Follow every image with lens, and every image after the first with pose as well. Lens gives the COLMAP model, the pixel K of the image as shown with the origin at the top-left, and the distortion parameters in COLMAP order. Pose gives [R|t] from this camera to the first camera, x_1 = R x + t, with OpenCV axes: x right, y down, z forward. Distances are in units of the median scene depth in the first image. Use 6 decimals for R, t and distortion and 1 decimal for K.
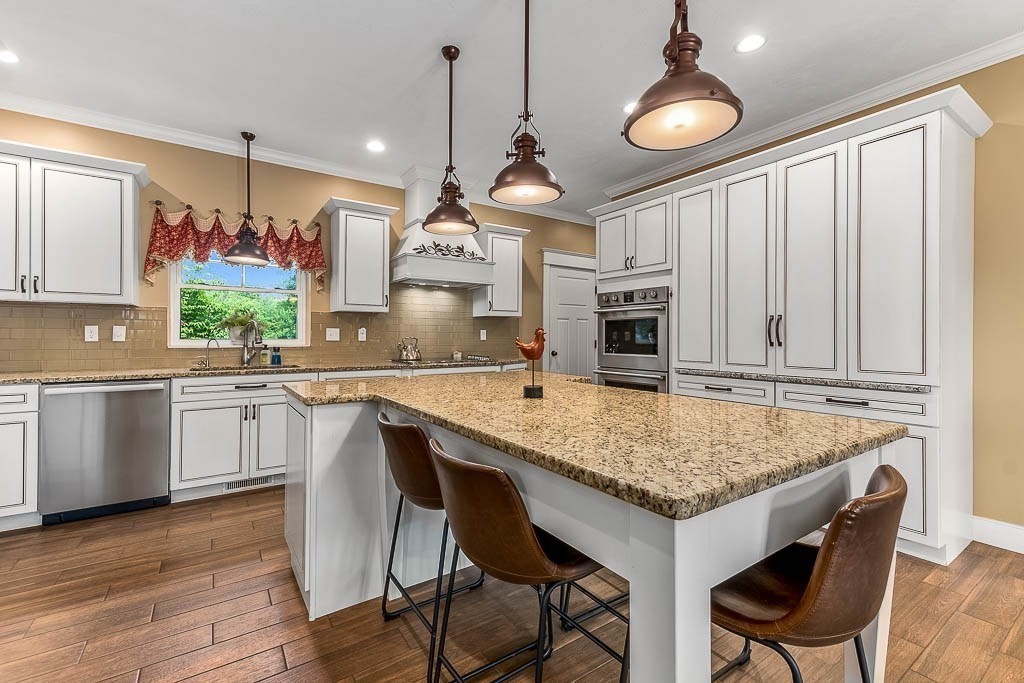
lens RADIAL K [[442.1, 0, 509.3], [0, 442.1, 333.6], [0, 0, 1]] dist [0.010313, 0.000130]
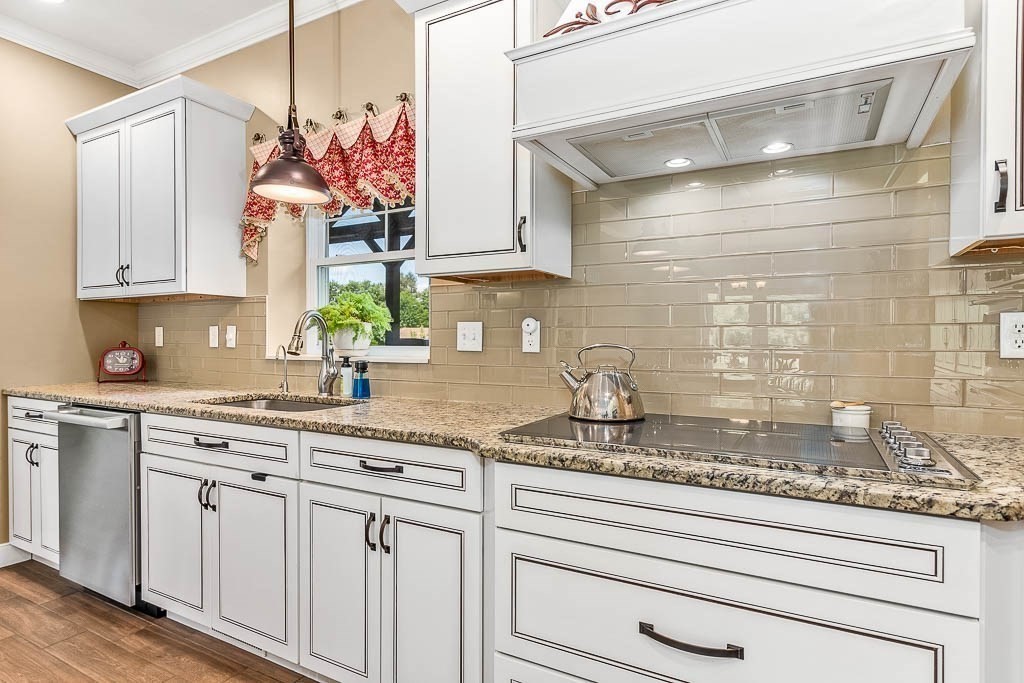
lens RADIAL K [[551.3, 0, 508.6], [0, 551.3, 342.7], [0, 0, 1]] dist [0.005257, 0.001004]
pose [[0.457869, 0.003995, -0.889010, 0.102449], [0.005685, 0.999956, 0.007422, 0.005455], [0.889001, -0.008452, 0.457827, 0.939562]]
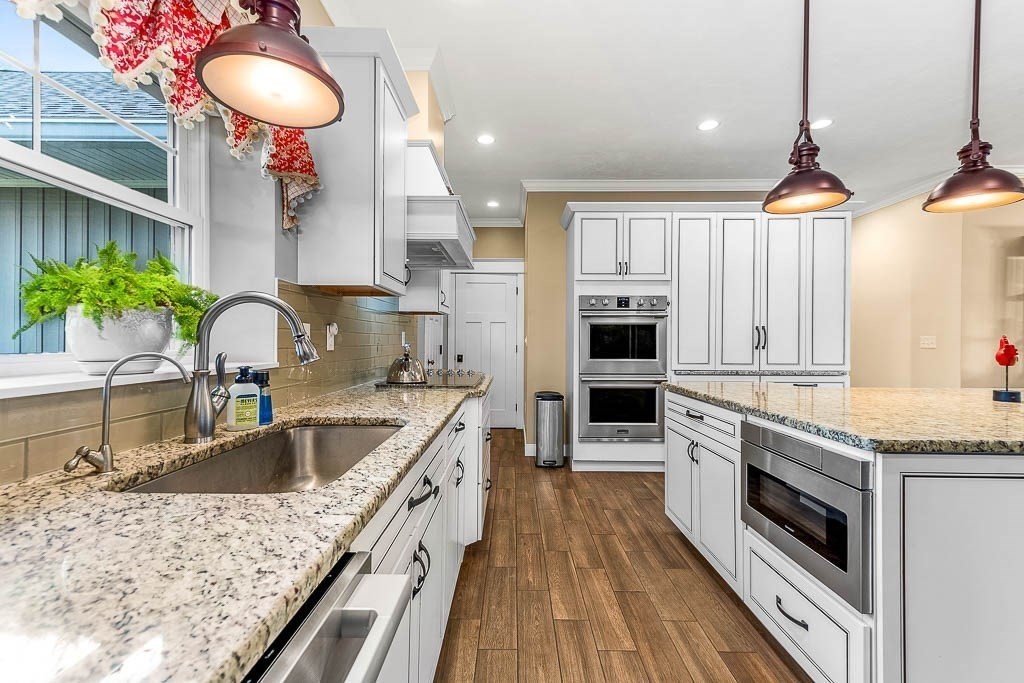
lens RADIAL K [[442.1, 0, 513.1], [0, 442.1, 340.0], [0, 0, 1]] dist [0.010313, 0.000130]
pose [[0.551982, -0.000962, 0.833856, -0.760797], [-0.010818, 0.999907, 0.008315, -0.002528], [-0.833786, -0.013610, 0.551920, 0.705667]]
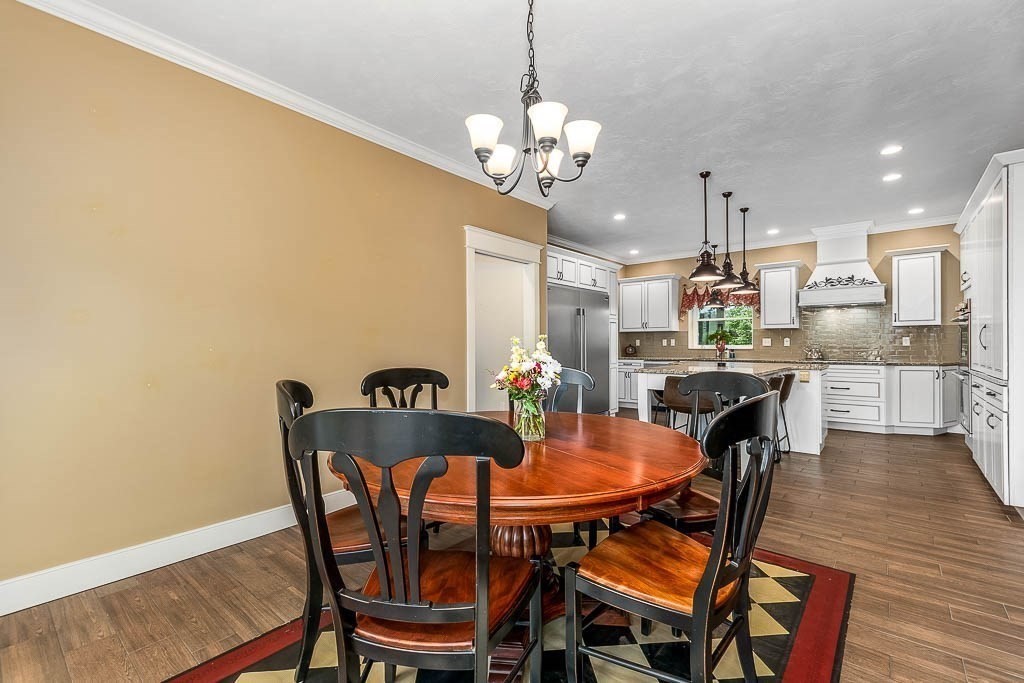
lens RADIAL K [[442.1, 0, 518.9], [0, 442.1, 340.7], [0, 0, 1]] dist [0.010313, 0.000130]
pose [[0.279272, -0.010842, -0.960151, 1.140437], [0.009511, 0.999918, -0.008525, 0.002408], [0.960165, -0.006752, 0.279352, -0.450652]]
